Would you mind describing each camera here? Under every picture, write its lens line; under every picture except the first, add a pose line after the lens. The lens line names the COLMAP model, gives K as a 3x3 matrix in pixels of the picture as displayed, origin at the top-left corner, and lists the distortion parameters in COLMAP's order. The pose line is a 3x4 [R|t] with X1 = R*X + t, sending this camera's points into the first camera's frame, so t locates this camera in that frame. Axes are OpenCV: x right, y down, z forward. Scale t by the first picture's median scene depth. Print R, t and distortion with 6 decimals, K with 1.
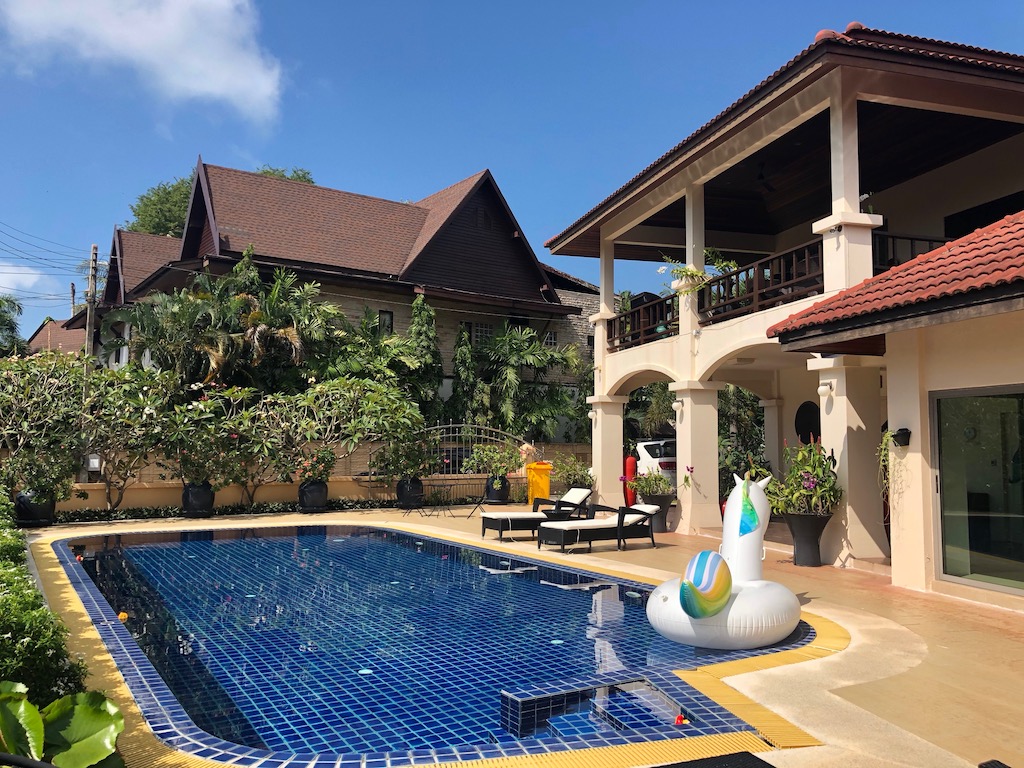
lens RADIAL K [[839.2, 0, 509.8], [0, 839.2, 382.0], [0, 0, 1]] dist [0.009139, -0.010928]
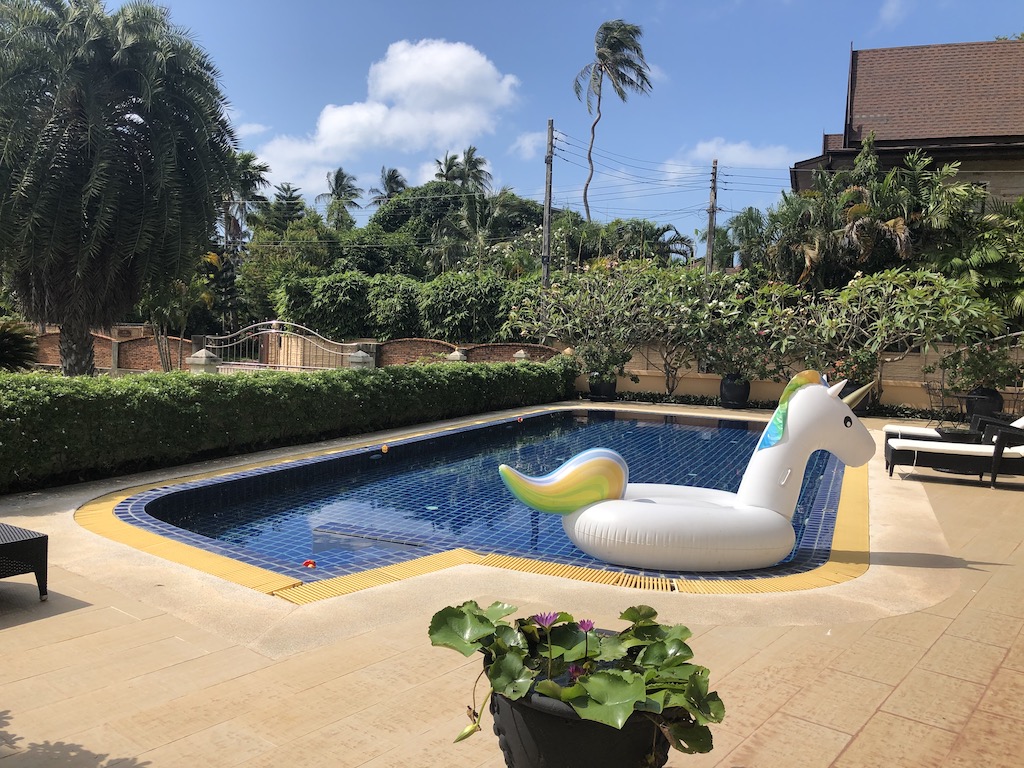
lens RADIAL K [[839.2, 0, 508.5], [0, 839.2, 388.0], [0, 0, 1]] dist [0.009139, -0.010928]
pose [[0.570860, 0.069745, -0.818079, 0.260438], [0.029266, 0.994024, 0.105168, 0.010884], [0.820525, -0.083978, 0.565408, 0.121962]]
